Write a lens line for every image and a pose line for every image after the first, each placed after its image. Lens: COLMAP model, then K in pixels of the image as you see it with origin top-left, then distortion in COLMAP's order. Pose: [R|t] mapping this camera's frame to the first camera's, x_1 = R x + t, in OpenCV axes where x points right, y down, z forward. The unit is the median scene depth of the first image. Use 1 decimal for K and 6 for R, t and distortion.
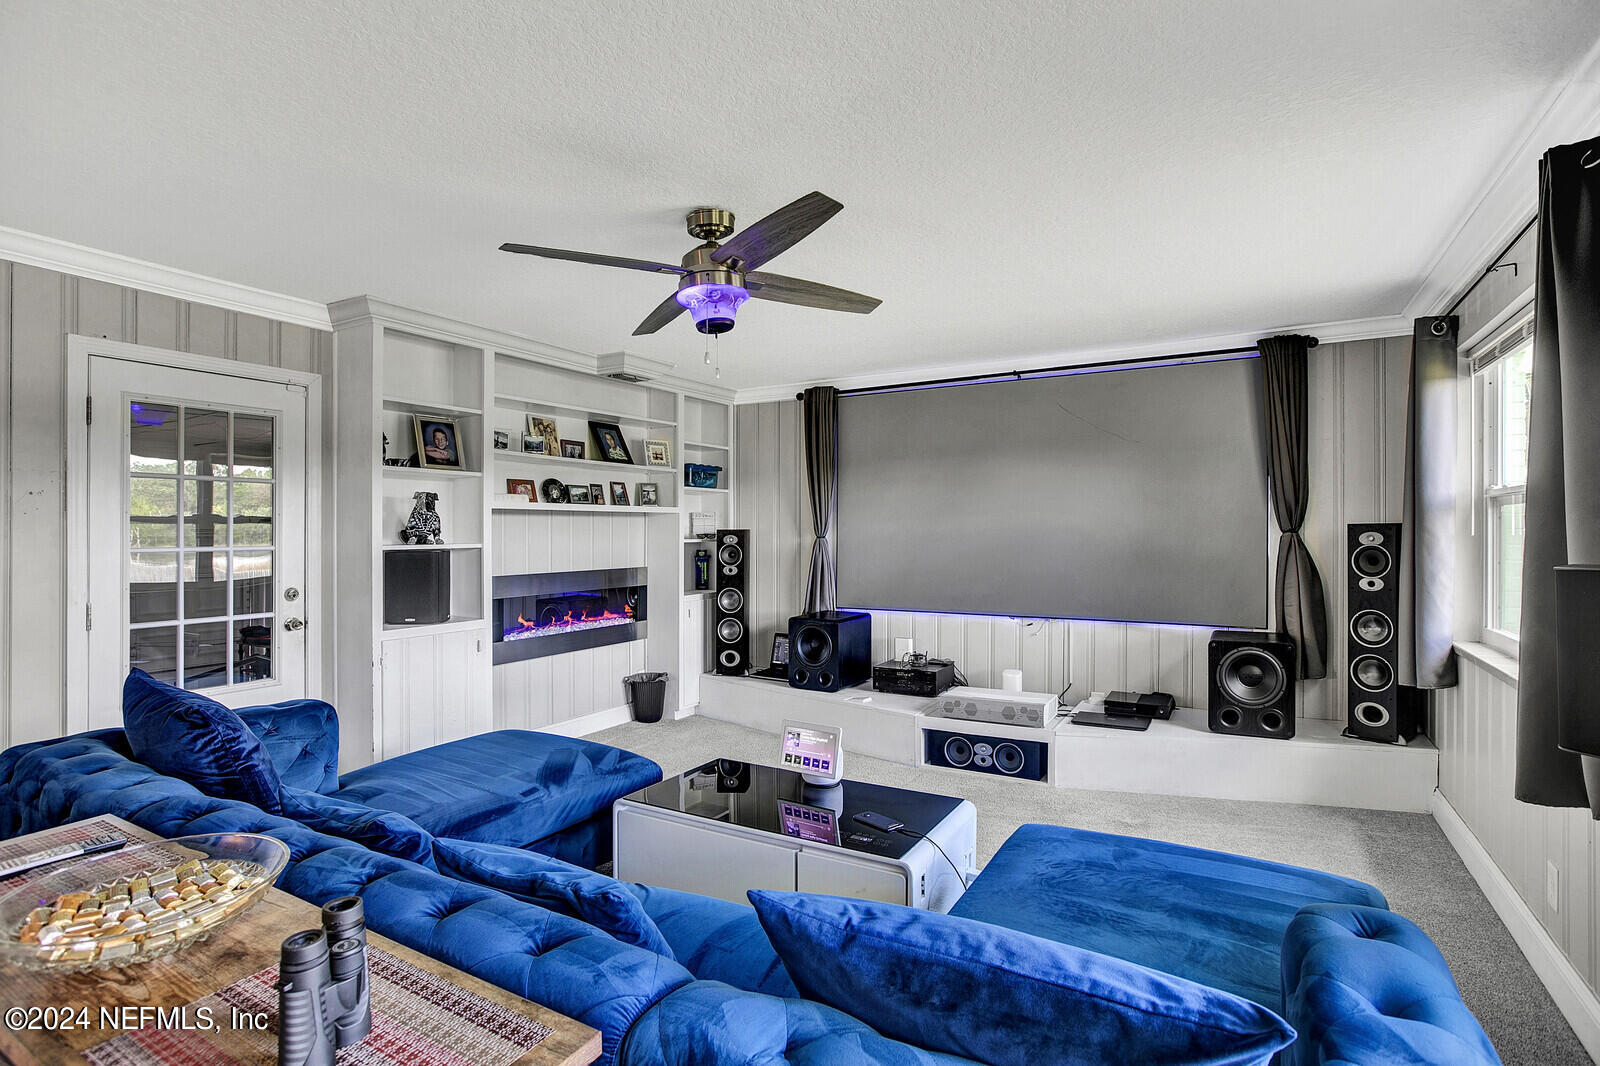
lens RADIAL K [[774.7, 0, 799.8], [0, 774.7, 535.4], [0, 0, 1]] dist [-0.000760, -0.000058]
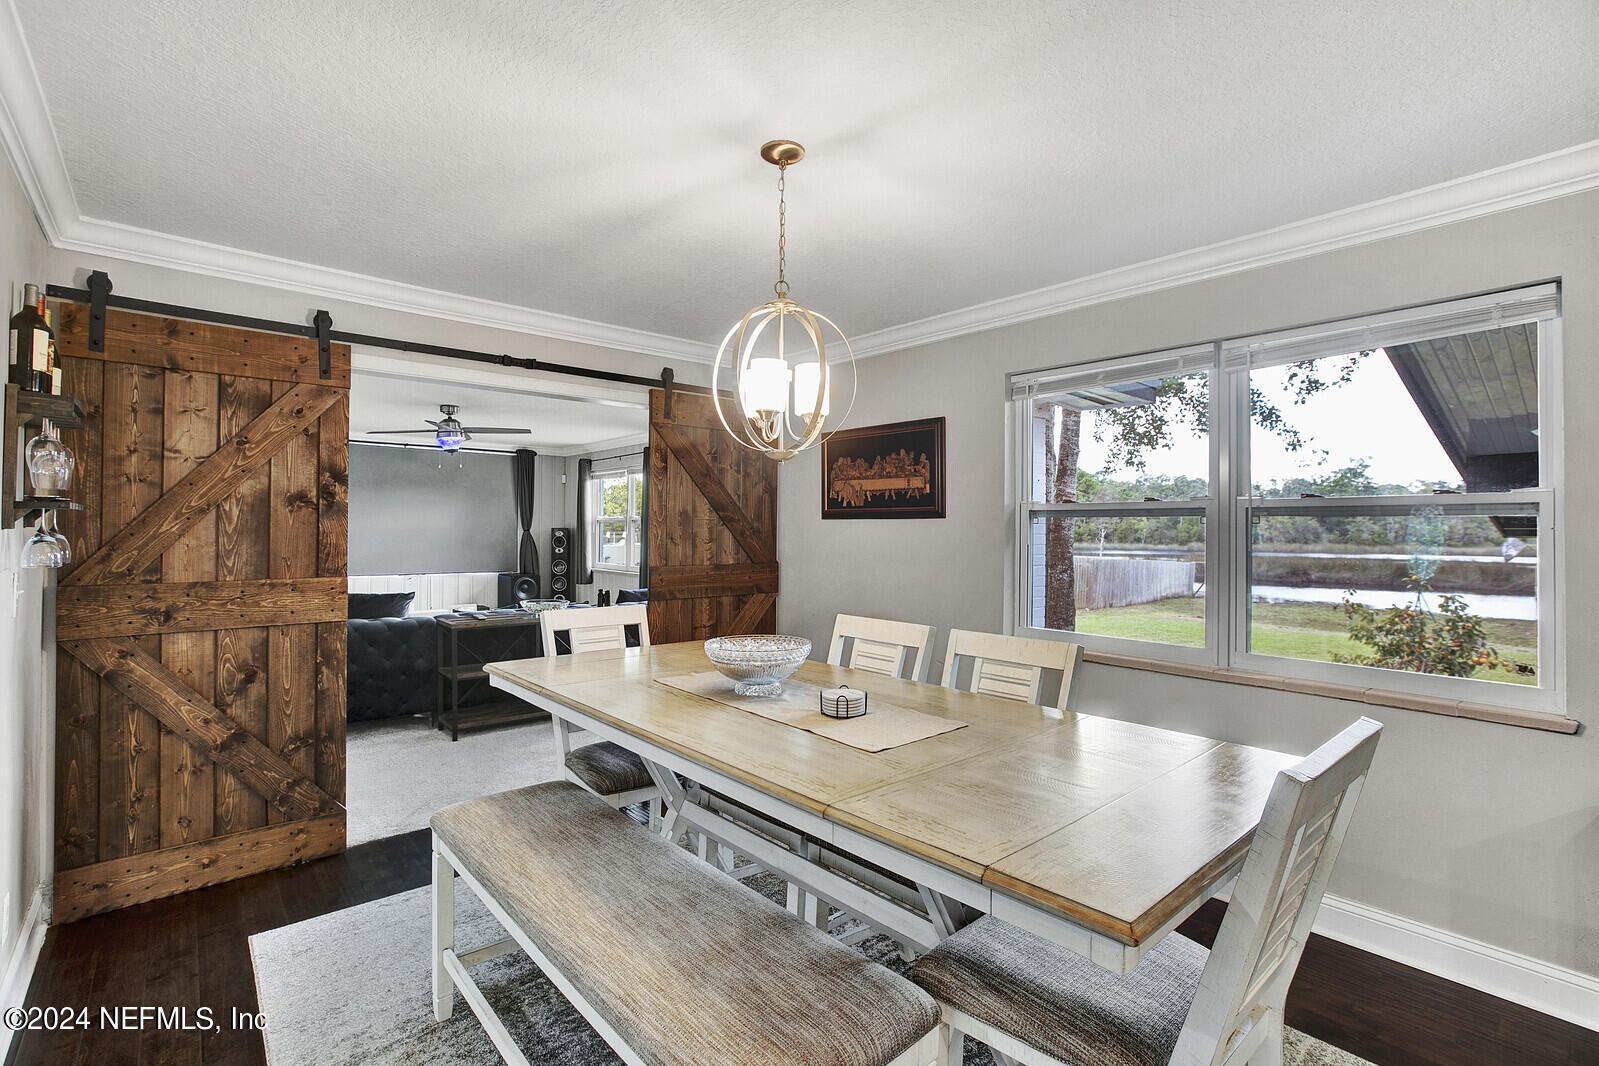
lens RADIAL K [[734.7, 0, 801.2], [0, 734.7, 530.4], [0, 0, 1]] dist [-0.018850, 0.001370]
pose [[0.320099, 0.009114, 0.947340, -1.356530], [-0.010315, 0.999928, -0.006135, 0.000983], [-0.947328, -0.007808, 0.320170, -0.580398]]
